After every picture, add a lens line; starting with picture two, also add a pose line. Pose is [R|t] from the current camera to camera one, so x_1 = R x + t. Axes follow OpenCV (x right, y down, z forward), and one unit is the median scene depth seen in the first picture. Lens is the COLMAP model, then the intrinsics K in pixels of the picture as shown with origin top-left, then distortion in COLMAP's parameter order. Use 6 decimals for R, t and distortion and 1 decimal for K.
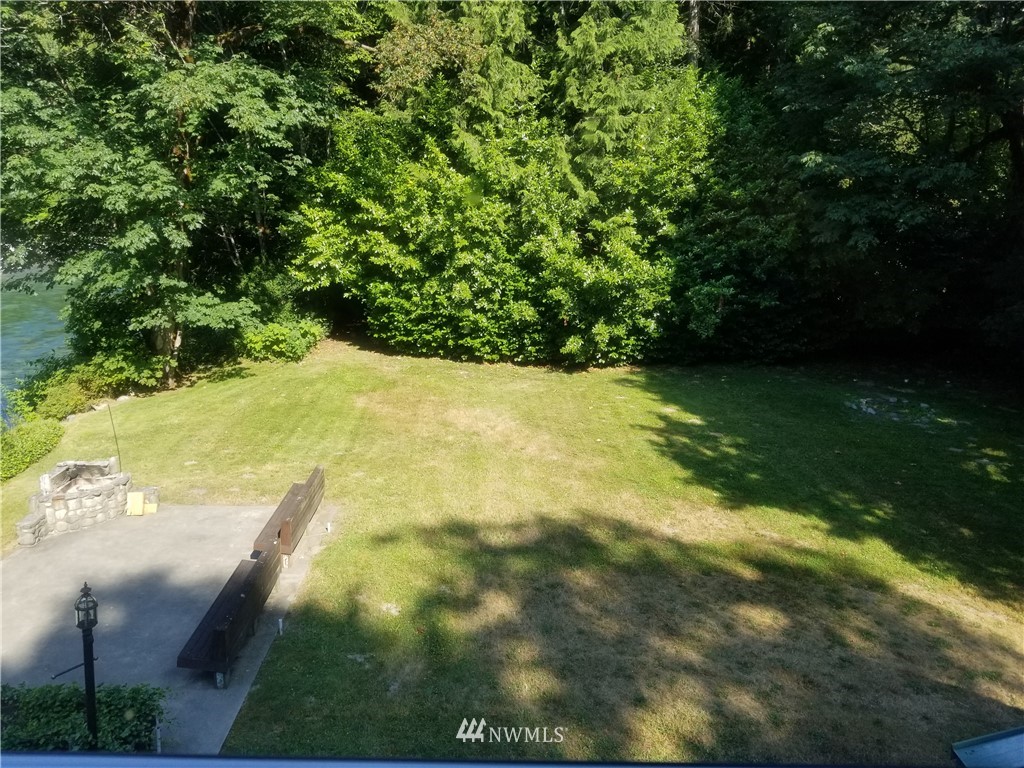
lens RADIAL K [[804.5, 0, 512.0], [0, 804.5, 384.0], [0, 0, 1]] dist [0.052861, -0.083741]
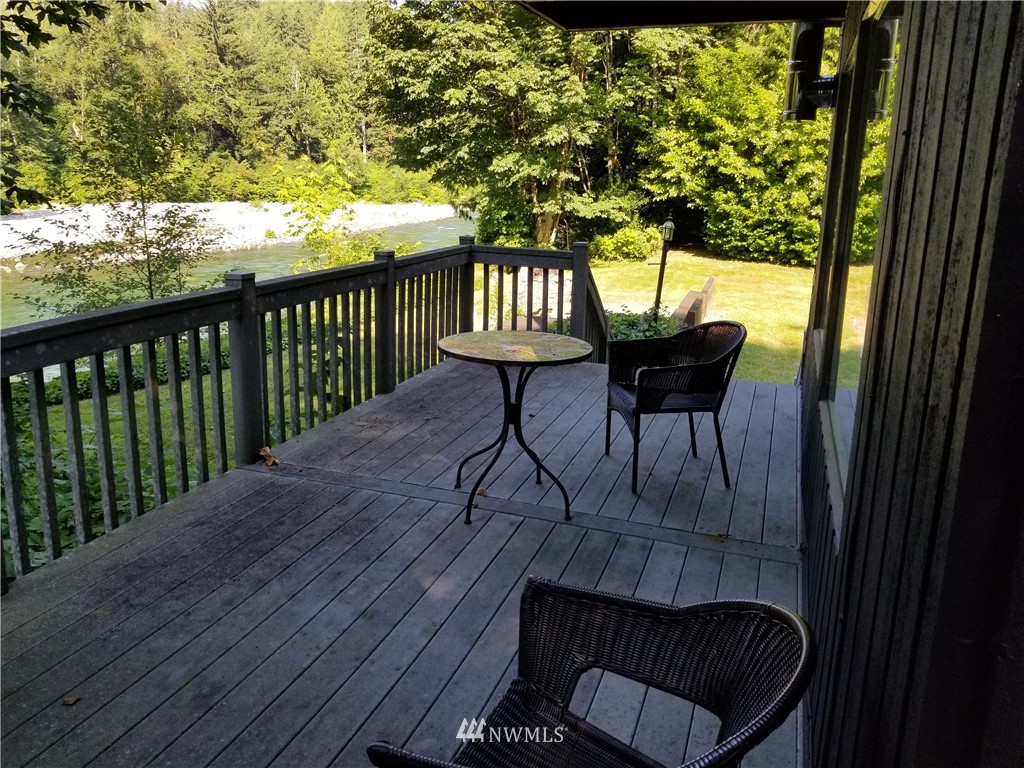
lens RADIAL K [[800.5, 0, 510.2], [0, 800.5, 340.1], [0, 0, 1]] dist [0.138047, -0.228876]
pose [[0.949449, 0.072028, -0.305547, -0.086539], [-0.089120, 0.995120, -0.042344, 0.168292], [0.301006, 0.067434, 0.951235, -0.191863]]
